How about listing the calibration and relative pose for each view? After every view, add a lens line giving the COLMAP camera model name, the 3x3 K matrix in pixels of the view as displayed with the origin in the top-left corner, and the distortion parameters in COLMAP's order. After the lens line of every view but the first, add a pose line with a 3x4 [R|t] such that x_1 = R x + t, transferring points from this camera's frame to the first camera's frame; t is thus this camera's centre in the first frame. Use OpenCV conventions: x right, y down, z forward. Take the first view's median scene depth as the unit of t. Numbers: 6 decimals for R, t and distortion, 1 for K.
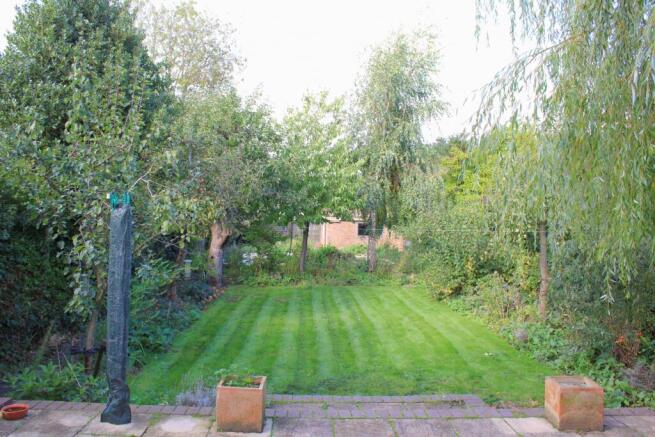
lens RADIAL K [[489.4, 0, 327.7], [0, 489.4, 220.4], [0, 0, 1]] dist [-0.071440, 0.001770]
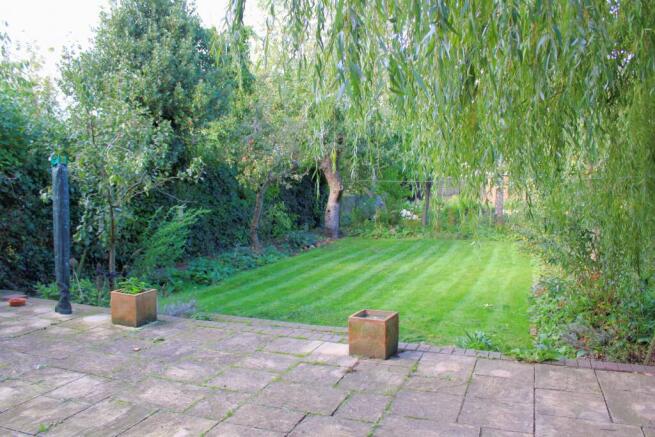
lens RADIAL K [[489.4, 0, 326.1], [0, 489.4, 218.0], [0, 0, 1]] dist [-0.071440, 0.001770]
pose [[0.930961, 0.007323, -0.365046, 0.364953], [0.022866, 0.996667, 0.078309, 0.014811], [0.364402, -0.081249, 0.927690, -0.020013]]
